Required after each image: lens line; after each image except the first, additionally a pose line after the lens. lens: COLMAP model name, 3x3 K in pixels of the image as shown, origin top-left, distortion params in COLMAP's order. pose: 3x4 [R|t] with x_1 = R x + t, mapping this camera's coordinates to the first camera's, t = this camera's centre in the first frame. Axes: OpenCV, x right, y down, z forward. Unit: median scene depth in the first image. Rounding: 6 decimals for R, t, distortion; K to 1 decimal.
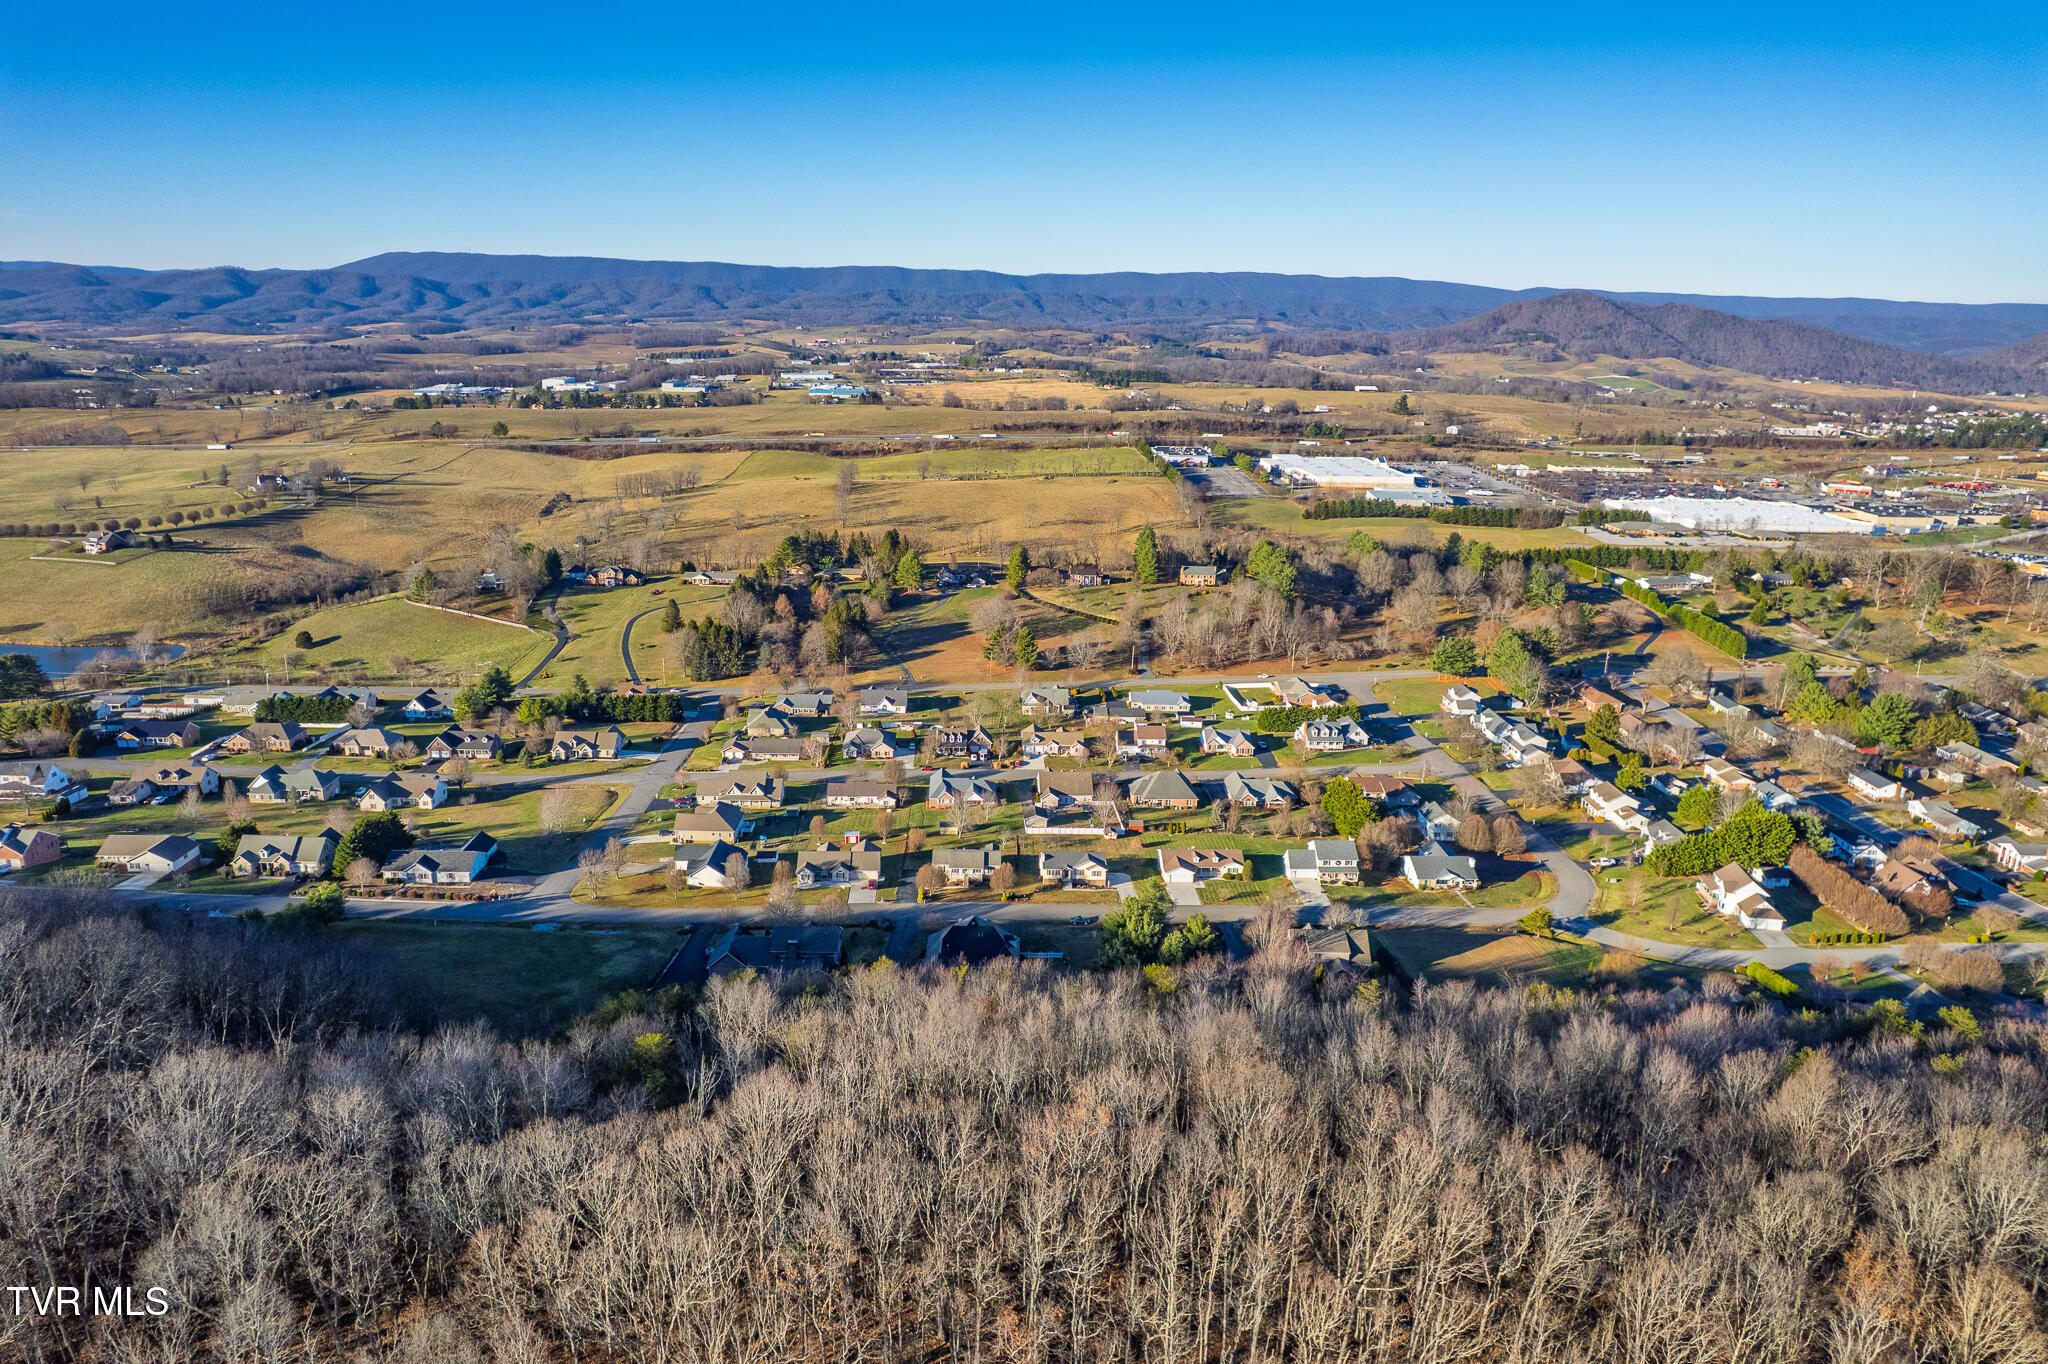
lens RADIAL K [[1318.1, 0, 1017.5], [0, 1318.1, 672.0], [0, 0, 1]] dist [-0.077532, 0.068859]
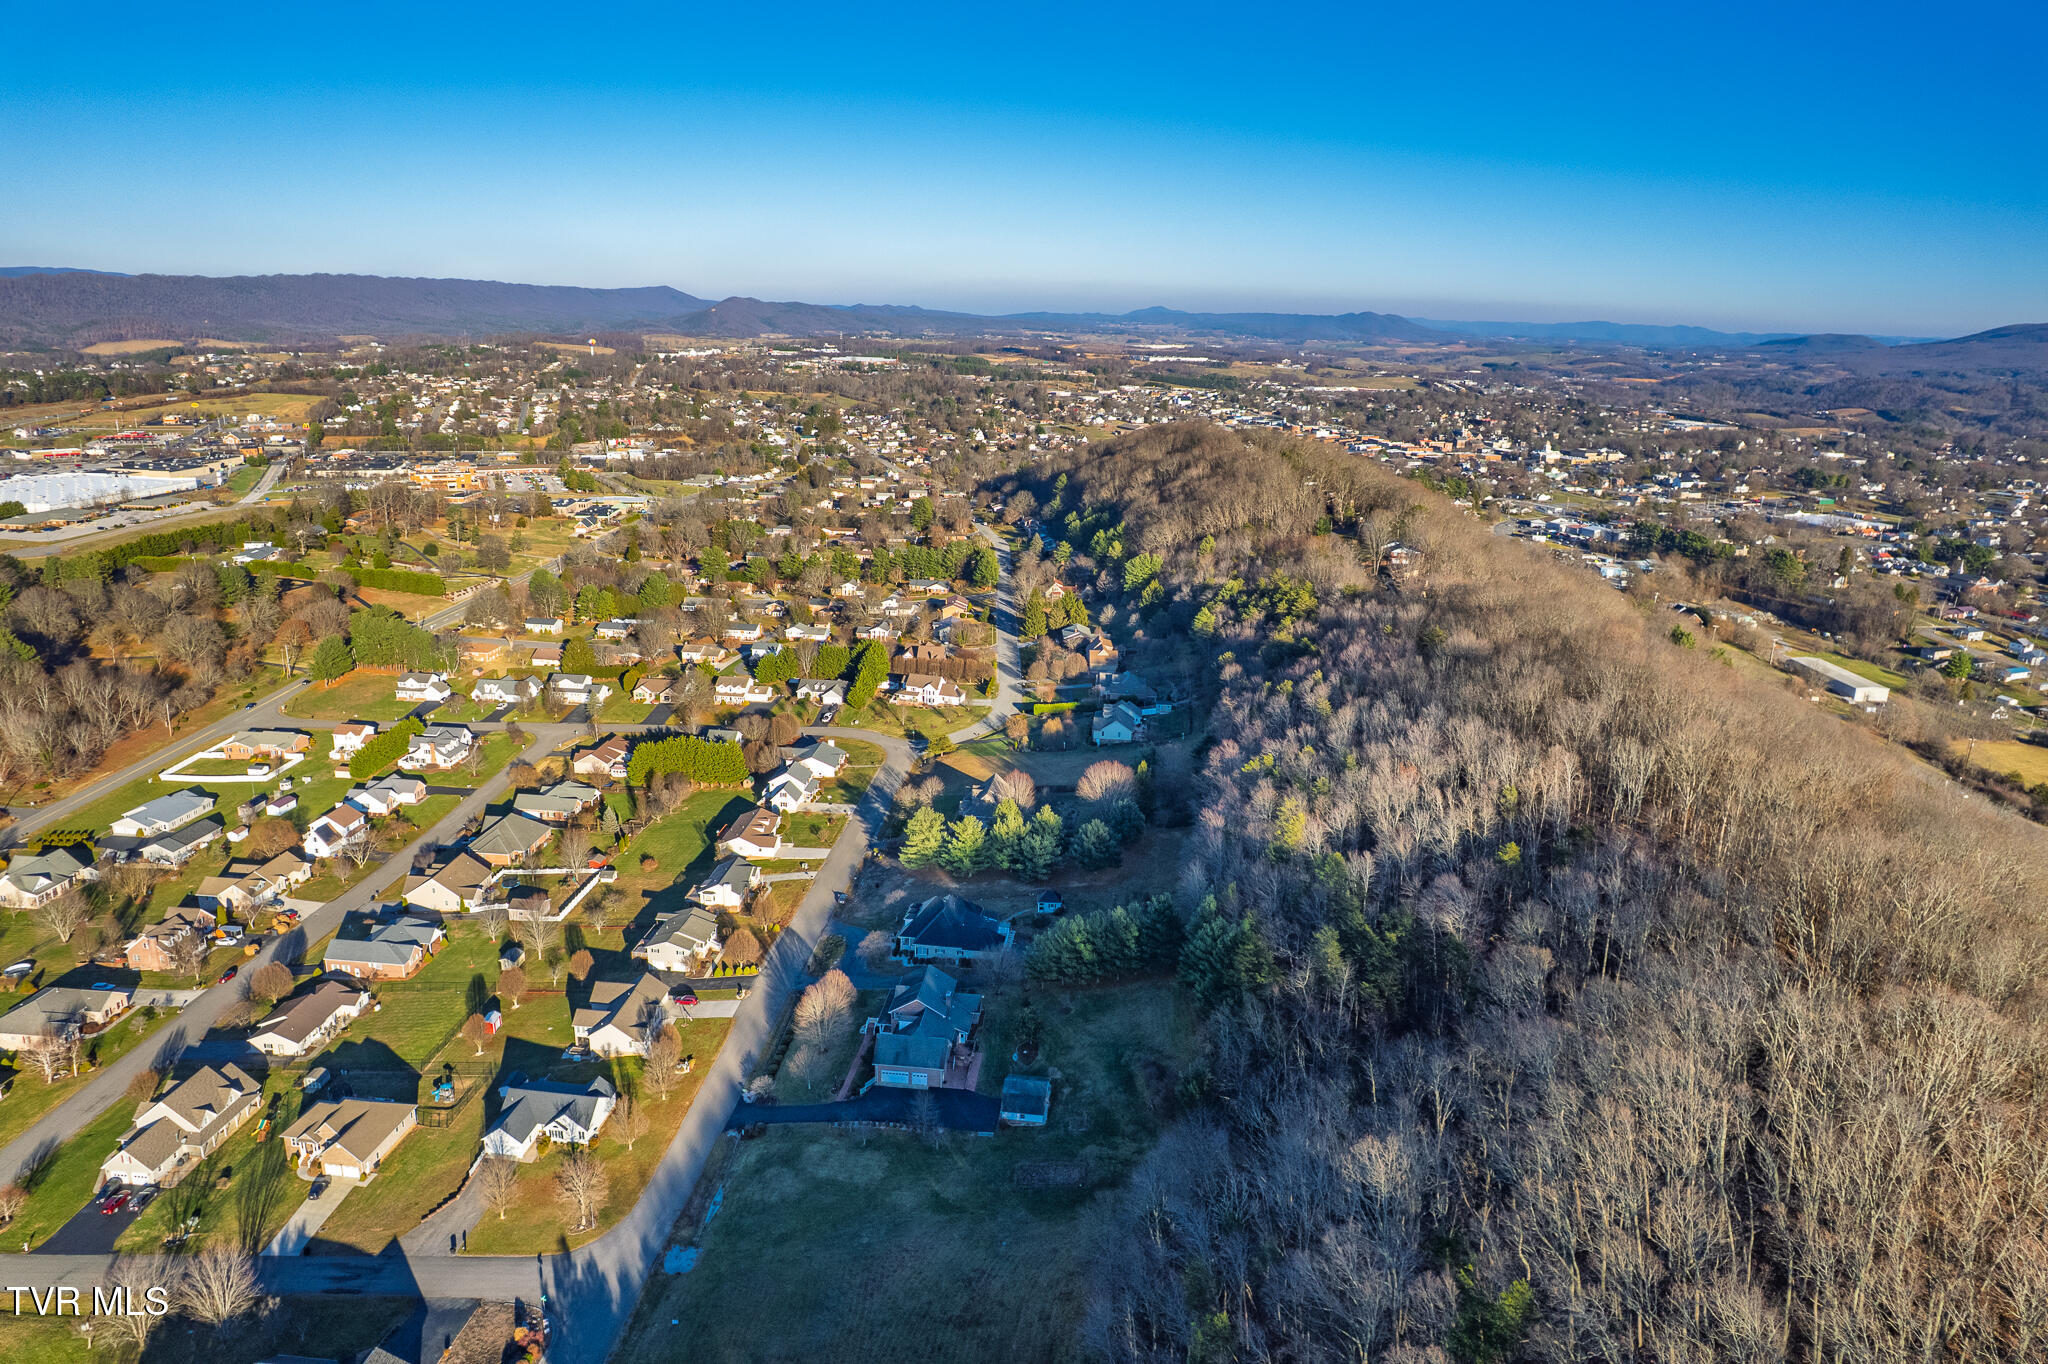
lens RADIAL K [[1318.1, 0, 1017.5], [0, 1318.1, 672.0], [0, 0, 1]] dist [-0.077532, 0.068859]
pose [[0.126694, -0.284288, 0.950331, -0.282312], [0.246073, 0.937112, 0.247528, -0.064499], [-0.960935, 0.202490, 0.188682, 0.210722]]
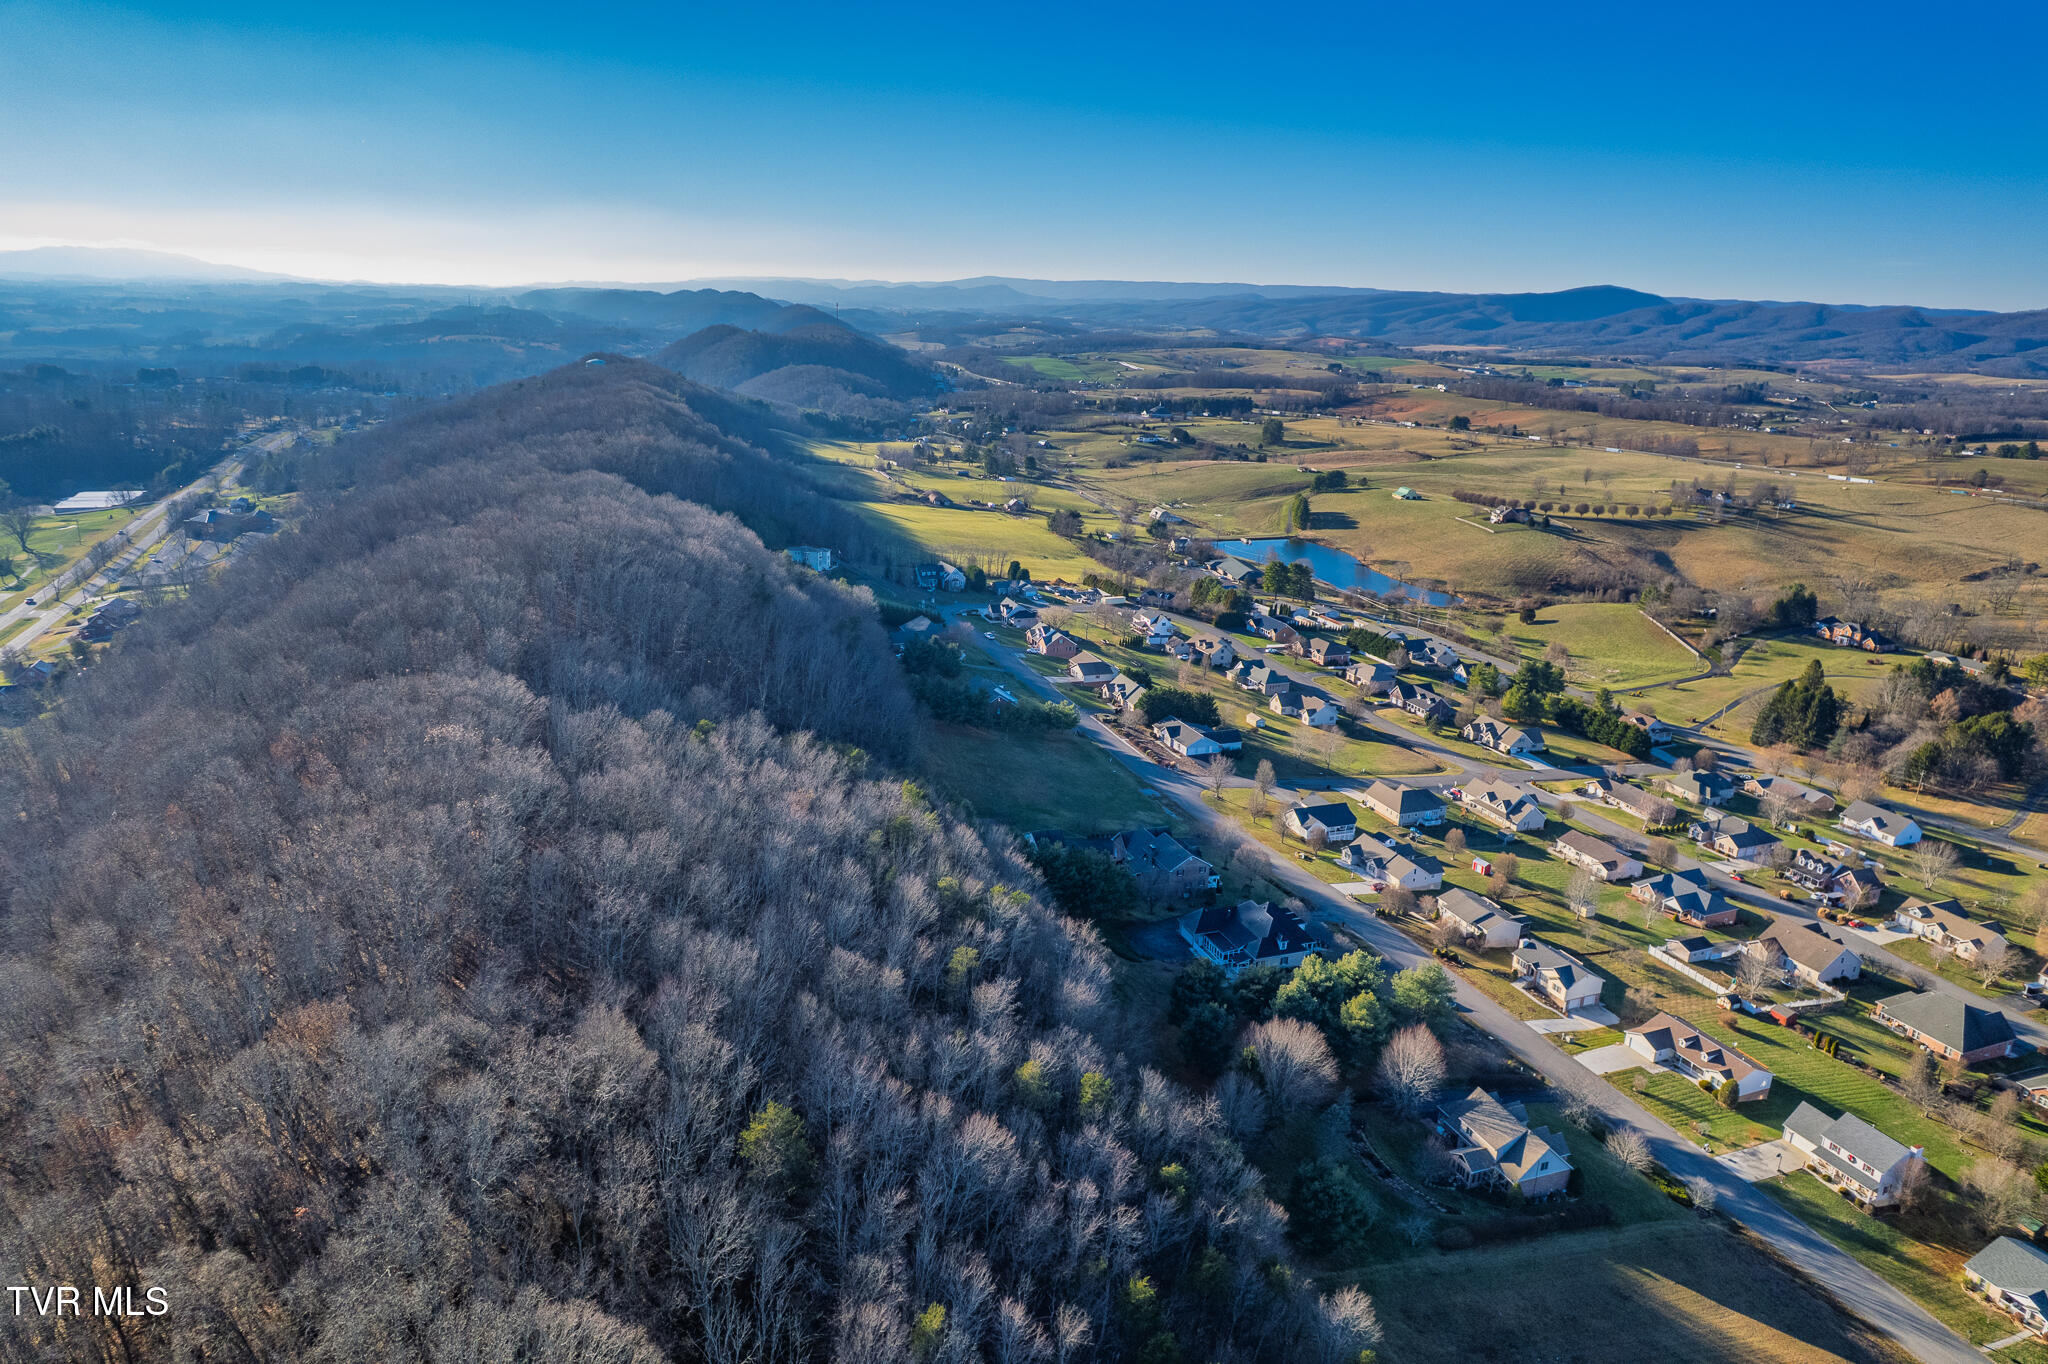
lens RADIAL K [[1318.1, 0, 1017.5], [0, 1318.1, 672.0], [0, 0, 1]] dist [-0.077532, 0.068859]
pose [[0.342166, 0.250826, -0.905543, 0.218425], [-0.279386, 0.947286, 0.156820, -0.022141], [0.897143, 0.199337, 0.394207, 0.123771]]
